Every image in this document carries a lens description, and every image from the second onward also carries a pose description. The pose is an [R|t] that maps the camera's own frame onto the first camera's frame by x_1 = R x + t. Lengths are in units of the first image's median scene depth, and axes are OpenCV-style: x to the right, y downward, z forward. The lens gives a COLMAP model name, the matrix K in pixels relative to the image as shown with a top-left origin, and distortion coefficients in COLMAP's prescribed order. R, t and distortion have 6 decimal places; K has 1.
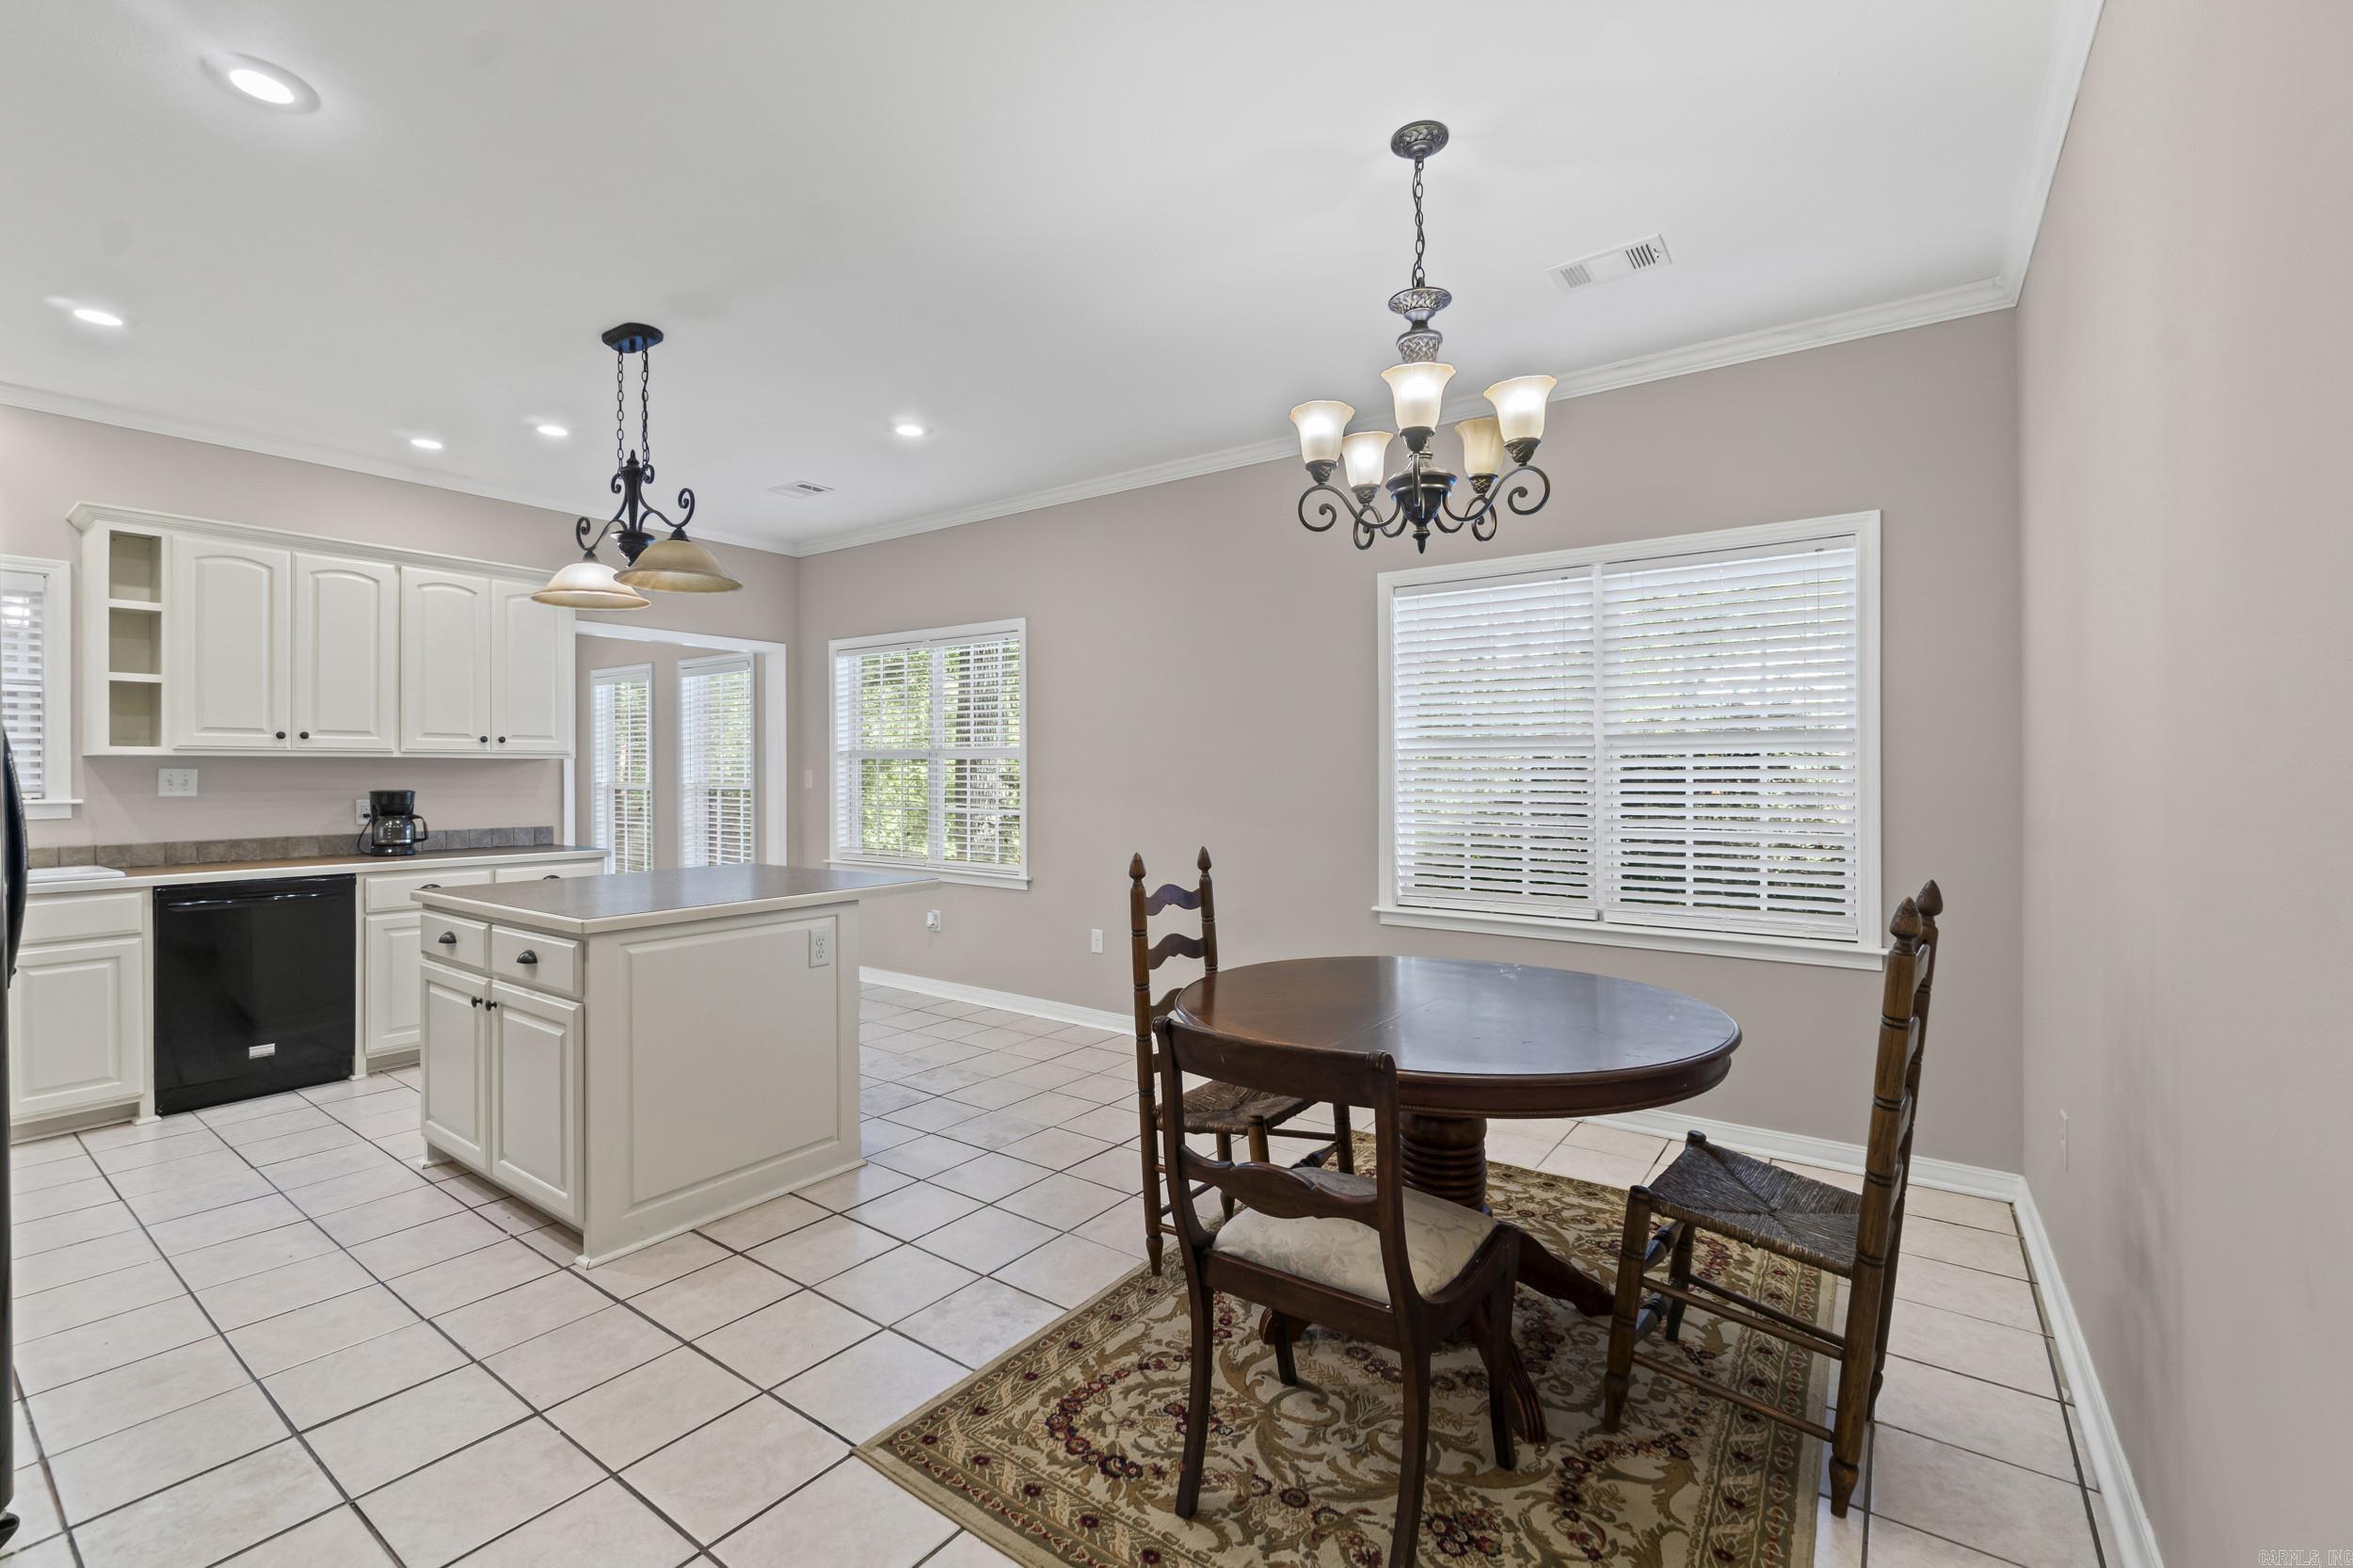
lens RADIAL K [[1018.9, 0, 1168.4], [0, 1018.9, 773.7], [0, 0, 1]] dist [-0.001680, -0.000526]
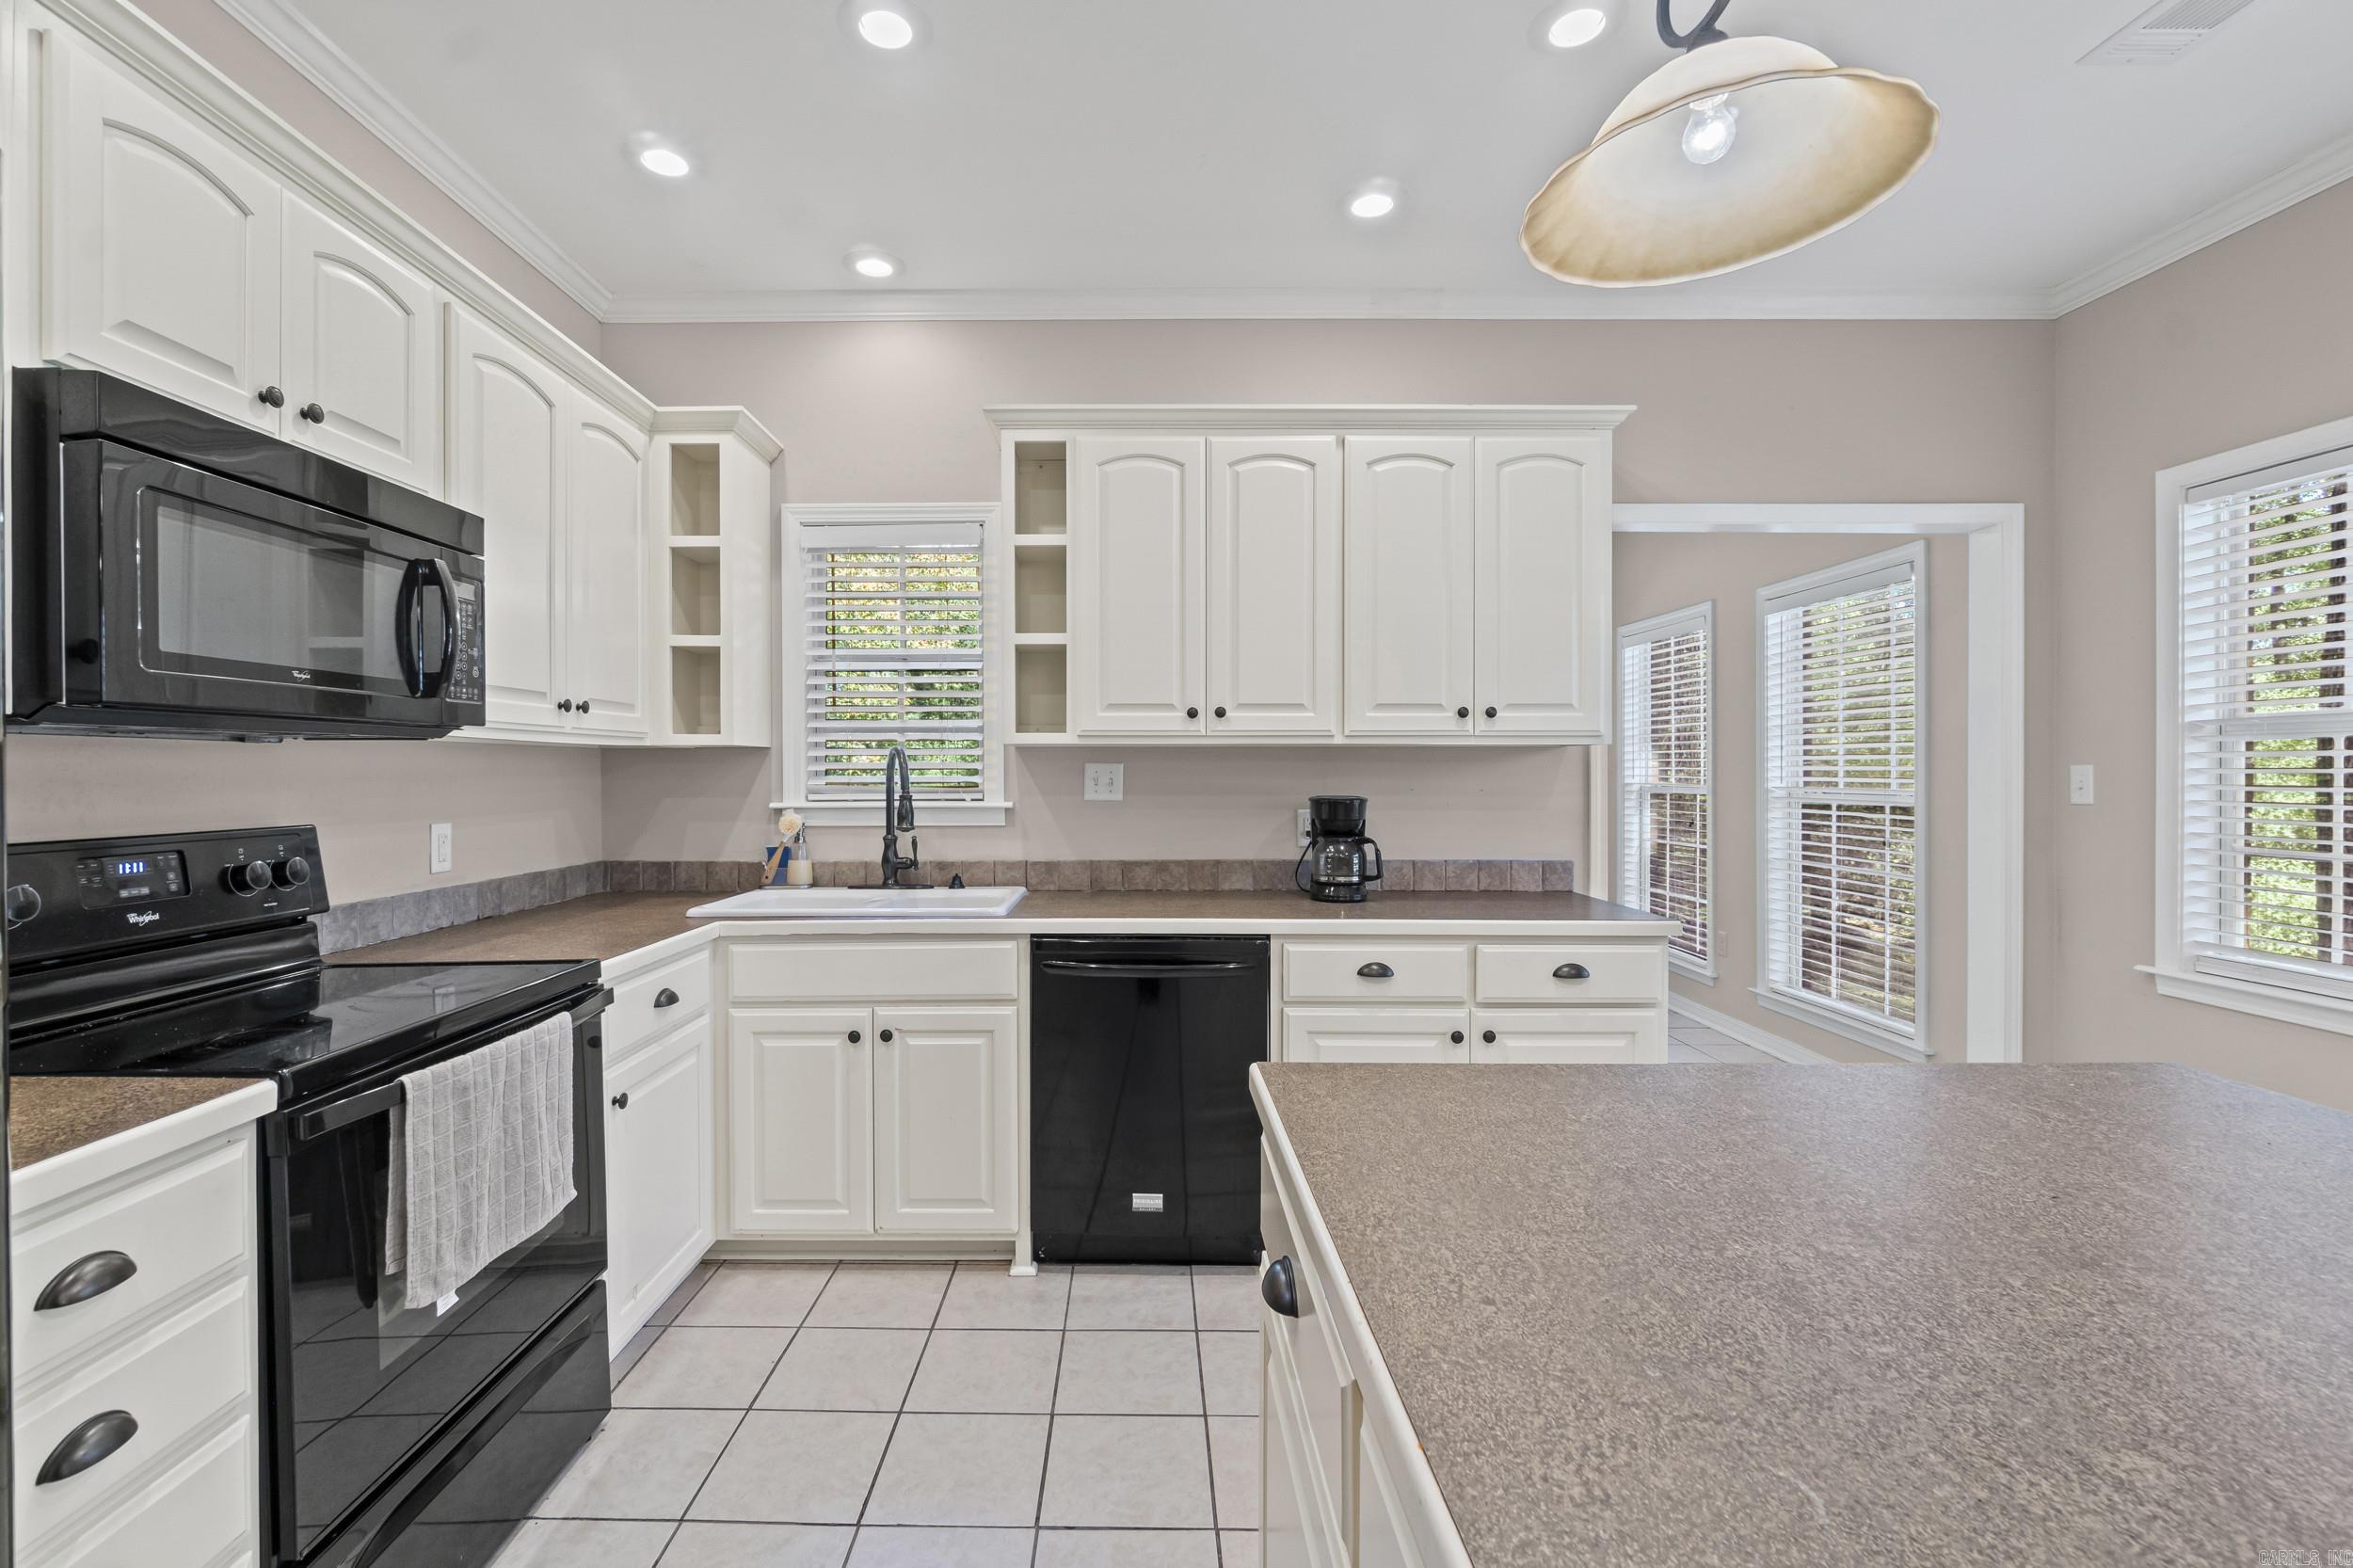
lens RADIAL K [[1018.9, 0, 1106.4], [0, 1018.9, 770.6], [0, 0, 1]] dist [-0.001680, -0.000526]
pose [[0.569957, 0.003388, -0.821667, -0.348199], [-0.002502, 0.999994, 0.002388, -0.001308], [0.821671, 0.000695, 0.569962, 0.562666]]
